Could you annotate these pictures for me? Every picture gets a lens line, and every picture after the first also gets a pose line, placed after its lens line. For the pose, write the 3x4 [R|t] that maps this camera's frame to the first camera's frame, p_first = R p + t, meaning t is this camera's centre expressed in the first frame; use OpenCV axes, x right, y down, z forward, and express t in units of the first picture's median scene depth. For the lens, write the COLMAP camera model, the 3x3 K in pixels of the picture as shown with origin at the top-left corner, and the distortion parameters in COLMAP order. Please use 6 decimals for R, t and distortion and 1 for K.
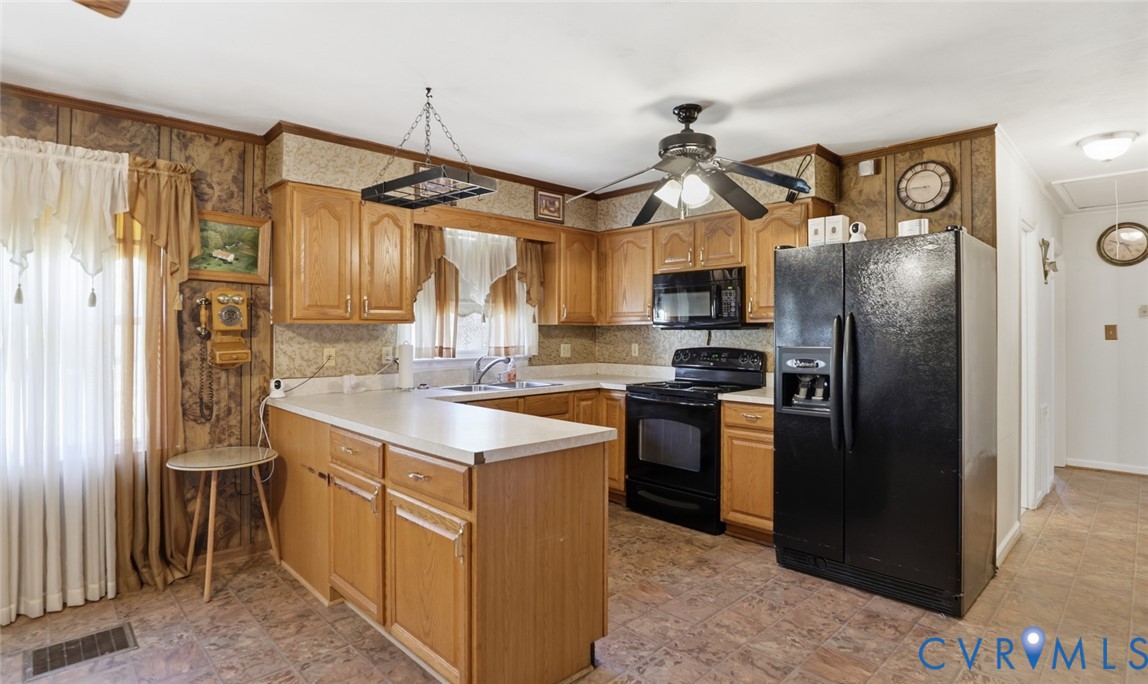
lens RADIAL K [[579.7, 0, 575.3], [0, 579.7, 328.5], [0, 0, 1]] dist [-0.021465, 0.000926]
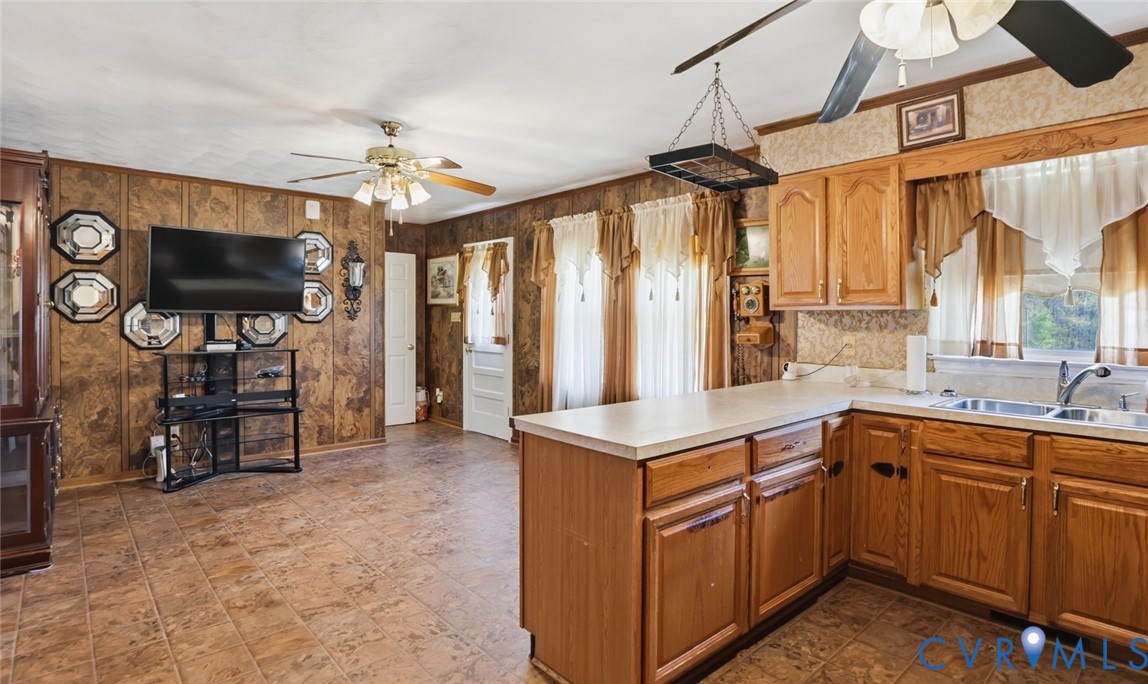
lens RADIAL K [[586.2, 0, 581.3], [0, 586.2, 318.4], [0, 0, 1]] dist [-0.027293, 0.000385]
pose [[-0.029220, 0.007682, -0.999543, 0.570463], [0.001752, 0.999969, 0.007634, -0.002894], [0.999571, -0.001528, -0.029233, 0.635858]]
